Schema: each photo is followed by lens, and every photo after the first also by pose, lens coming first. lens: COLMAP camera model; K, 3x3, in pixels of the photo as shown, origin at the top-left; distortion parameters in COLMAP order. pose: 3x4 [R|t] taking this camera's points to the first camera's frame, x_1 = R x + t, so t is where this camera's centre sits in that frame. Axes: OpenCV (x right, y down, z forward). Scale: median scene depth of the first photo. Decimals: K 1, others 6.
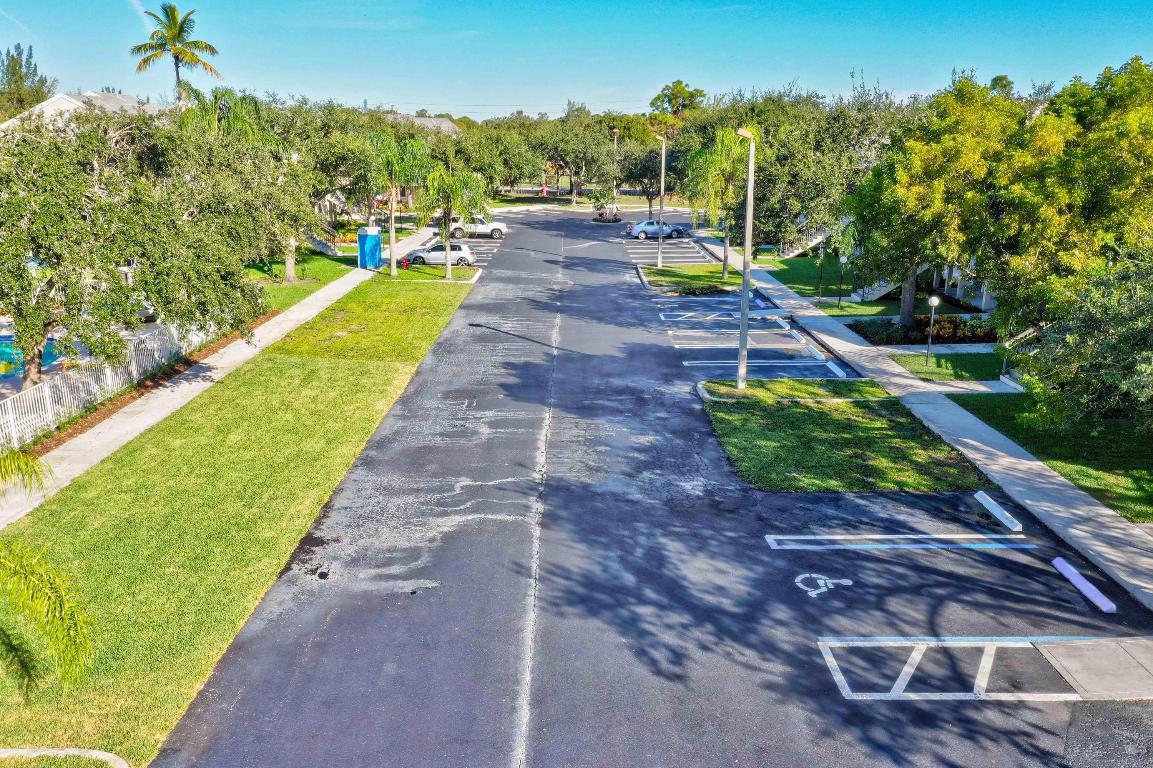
lens RADIAL K [[912.2, 0, 577.0], [0, 912.2, 385.0], [0, 0, 1]] dist [0.009664, 0.004426]
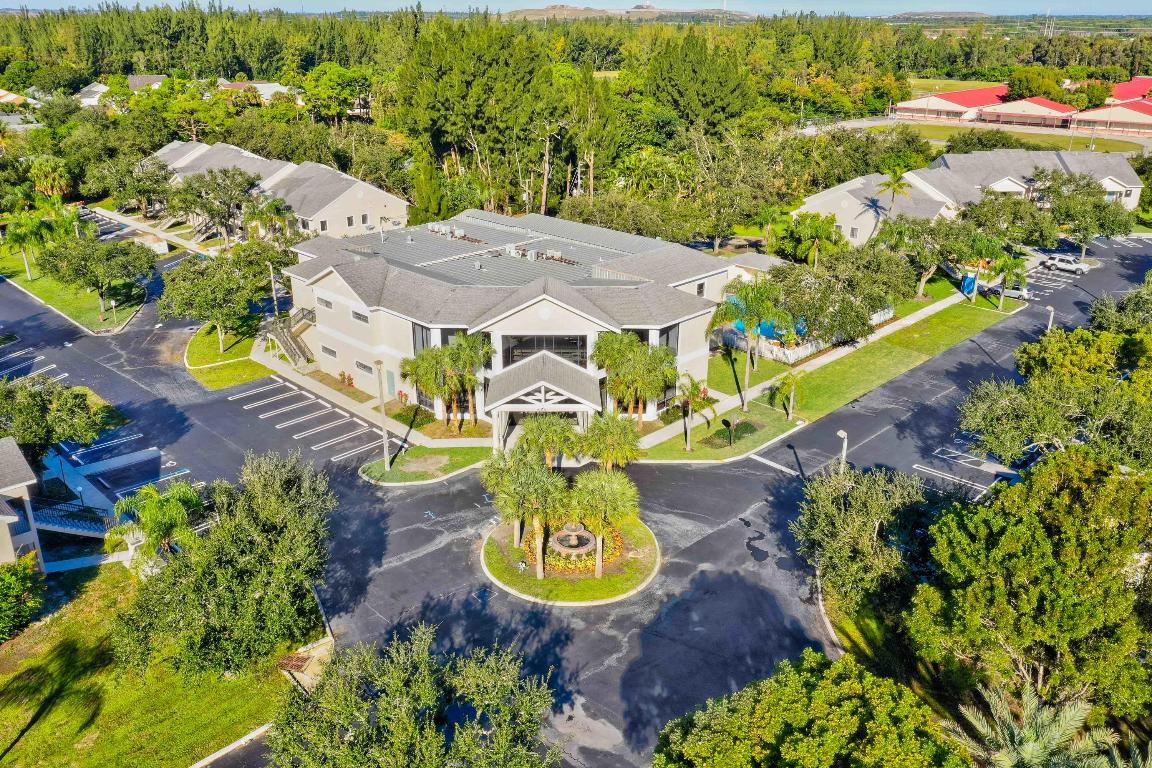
lens RADIAL K [[911.4, 0, 571.5], [0, 911.4, 384.4], [0, 0, 1]] dist [0.009664, 0.004426]
pose [[0.699832, 0.252710, -0.668111, 1.260610], [-0.175790, 0.967493, 0.181812, -0.345688], [0.692339, -0.009791, 0.721506, -2.346336]]
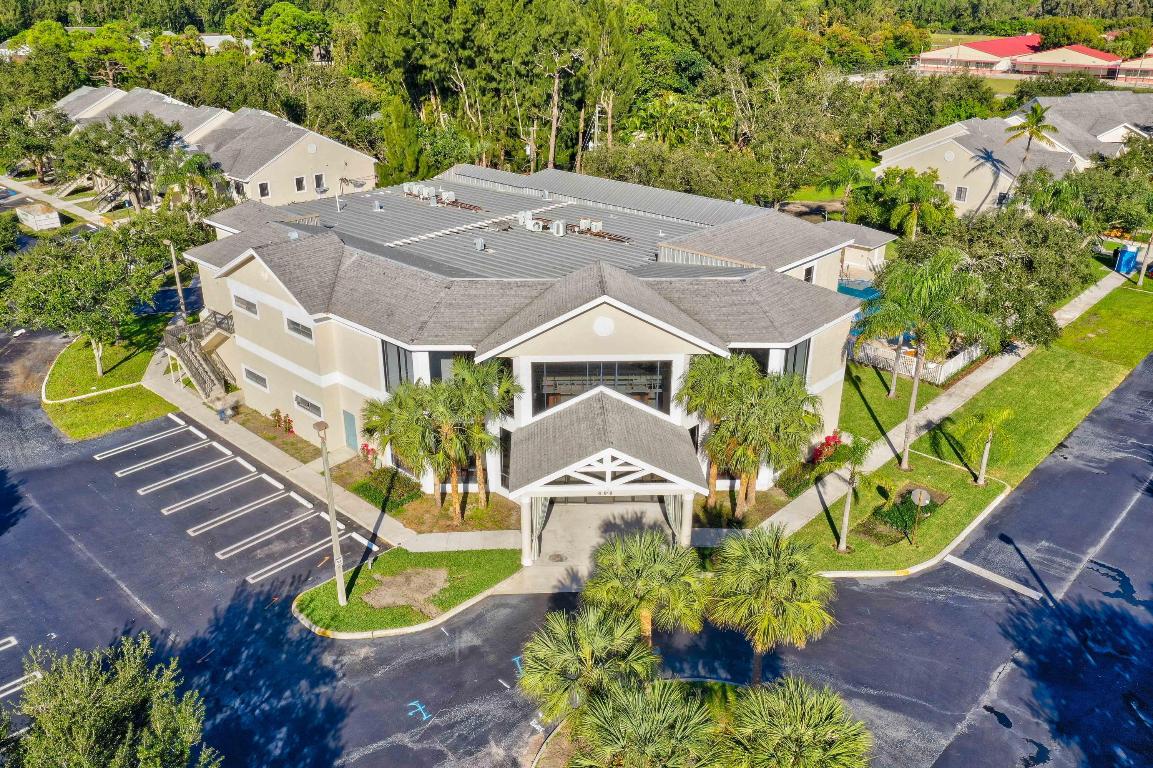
lens RADIAL K [[912.2, 0, 581.5], [0, 912.2, 385.9], [0, 0, 1]] dist [0.009664, 0.004426]
pose [[0.726387, 0.265540, -0.633916, 0.289574], [-0.169784, 0.963091, 0.208877, -0.267607], [0.665984, -0.044097, 0.744661, -1.625187]]
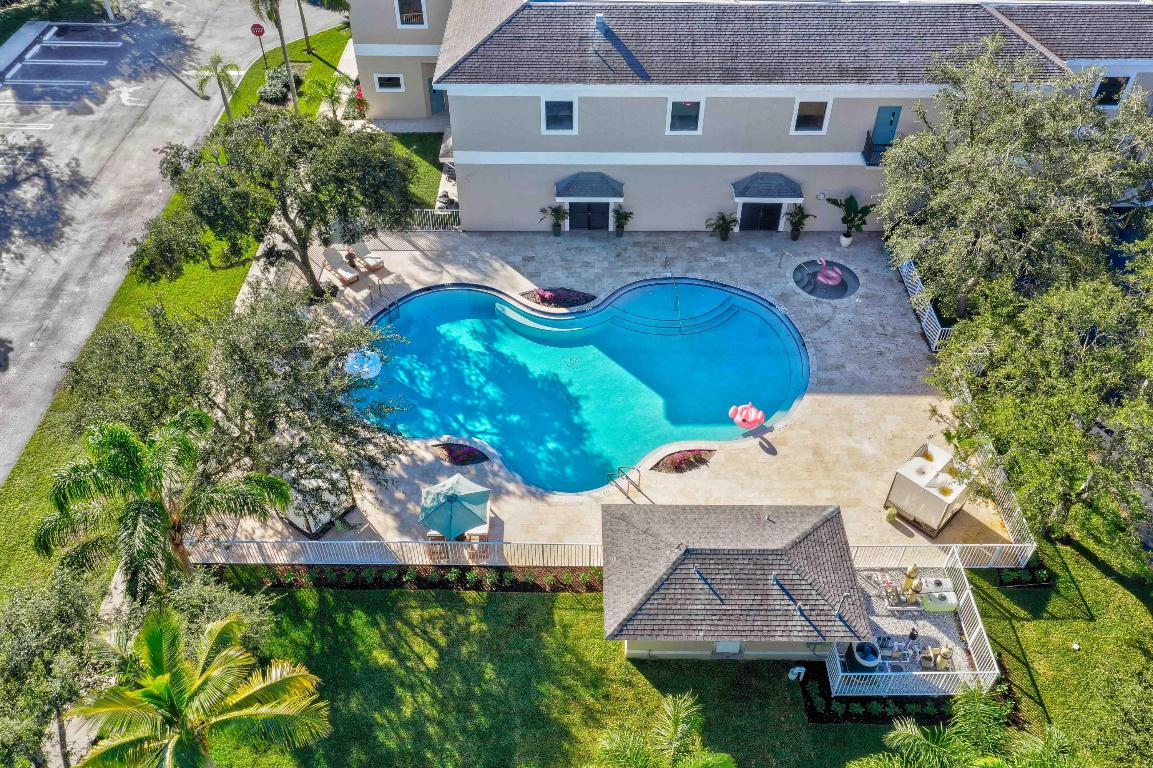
lens RADIAL K [[912.2, 0, 575.6], [0, 912.2, 384.7], [0, 0, 1]] dist [0.009664, 0.004426]
pose [[-0.999921, -0.012410, -0.001911, -1.068608], [-0.007909, 0.504308, 0.863488, -1.348653], [-0.009752, 0.863435, -0.504366, 2.047322]]
